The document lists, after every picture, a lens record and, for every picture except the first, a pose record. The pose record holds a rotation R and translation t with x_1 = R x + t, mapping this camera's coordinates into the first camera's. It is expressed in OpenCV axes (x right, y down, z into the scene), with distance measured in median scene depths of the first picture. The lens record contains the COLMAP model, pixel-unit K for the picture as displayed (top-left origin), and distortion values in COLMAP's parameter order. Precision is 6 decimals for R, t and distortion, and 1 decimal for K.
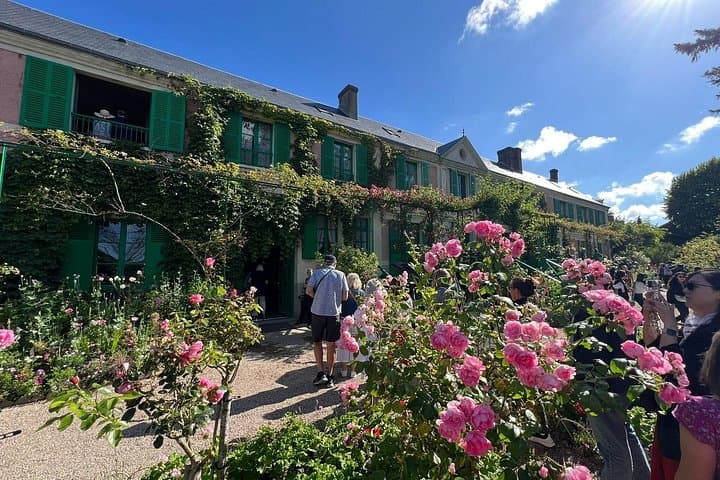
lens RADIAL K [[285.4, 0, 360.0], [0, 285.4, 240.0], [0, 0, 1]] dist [-0.000345, -0.000429]
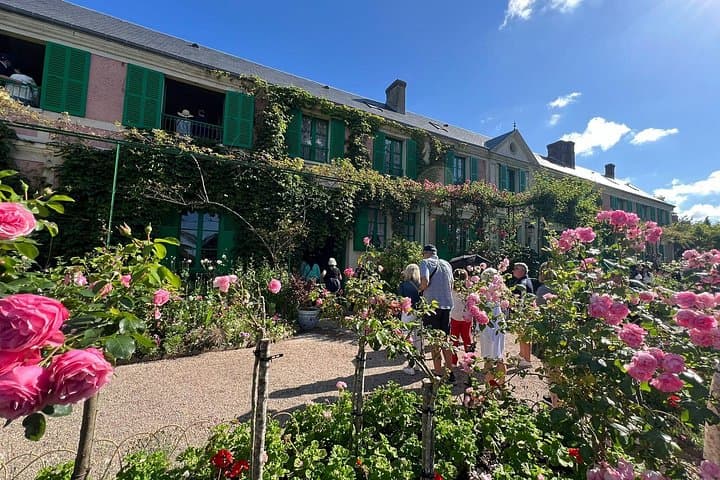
lens RADIAL K [[285.4, 0, 360.0], [0, 285.4, 240.0], [0, 0, 1]] dist [-0.000345, -0.000429]
pose [[0.994091, 0.028149, -0.104838, -0.077128], [-0.026385, 0.999487, 0.018178, 0.009413], [0.105296, -0.015304, 0.994323, -0.035127]]
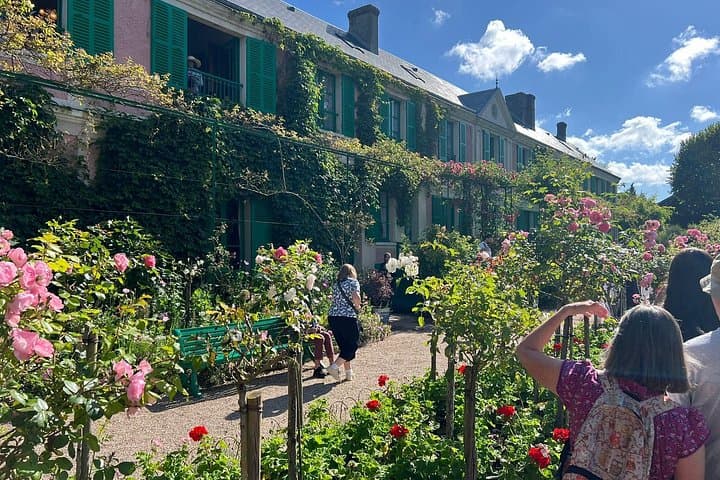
lens RADIAL K [[528.3, 0, 360.0], [0, 528.3, 240.0], [0, 0, 1]] dist [0.033993, -0.005010]
pose [[0.949577, 0.008678, 0.313415, -0.772907], [-0.028607, 0.997845, 0.059043, -0.033498], [-0.312228, -0.065031, 0.947779, -0.519645]]
